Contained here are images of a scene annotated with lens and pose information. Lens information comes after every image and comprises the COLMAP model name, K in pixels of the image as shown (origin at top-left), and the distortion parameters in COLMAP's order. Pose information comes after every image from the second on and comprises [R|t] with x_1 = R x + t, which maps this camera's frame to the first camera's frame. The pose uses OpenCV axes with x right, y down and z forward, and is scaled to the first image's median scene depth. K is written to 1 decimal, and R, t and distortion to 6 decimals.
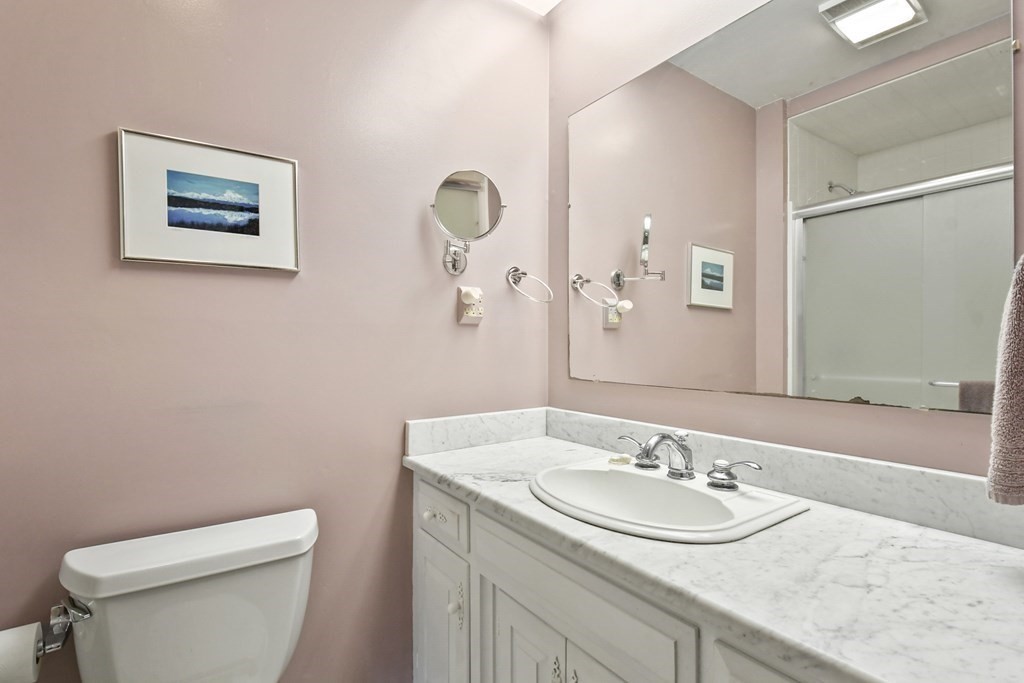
lens RADIAL K [[478.4, 0, 510.4], [0, 478.4, 345.0], [0, 0, 1]] dist [0.052268, -0.033947]
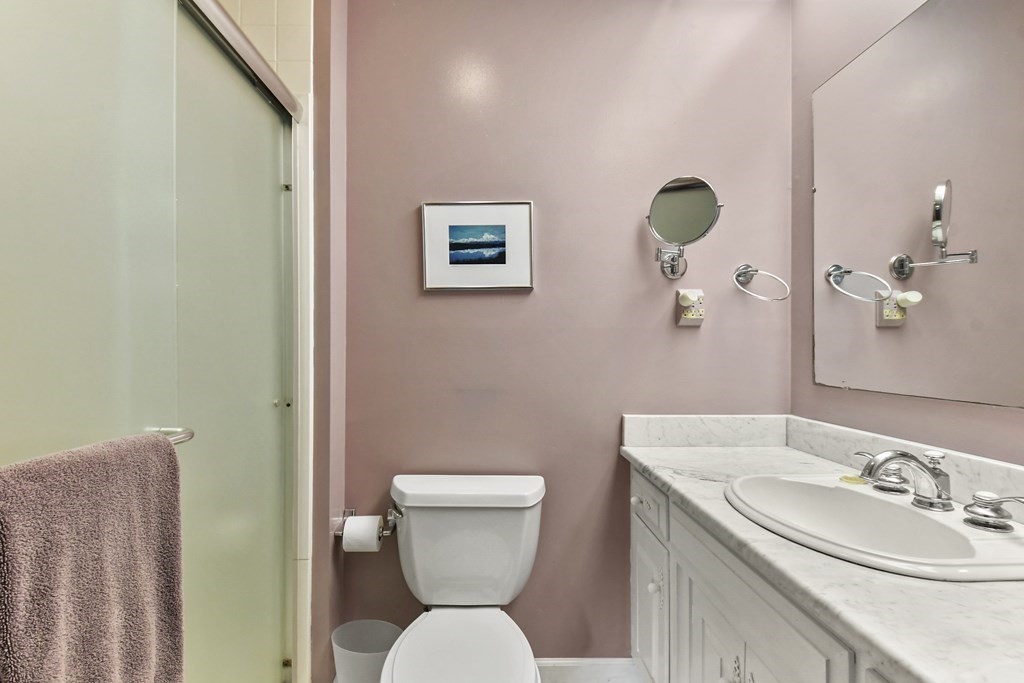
lens RADIAL K [[446.6, 0, 491.5], [0, 446.6, 347.7], [0, 0, 1]] dist [0.019154, -0.012588]
pose [[0.830664, 0.001034, -0.556773, 0.133678], [-0.001565, 0.999999, -0.000477, 0.005083], [0.556772, 0.001267, 0.830665, -0.036549]]
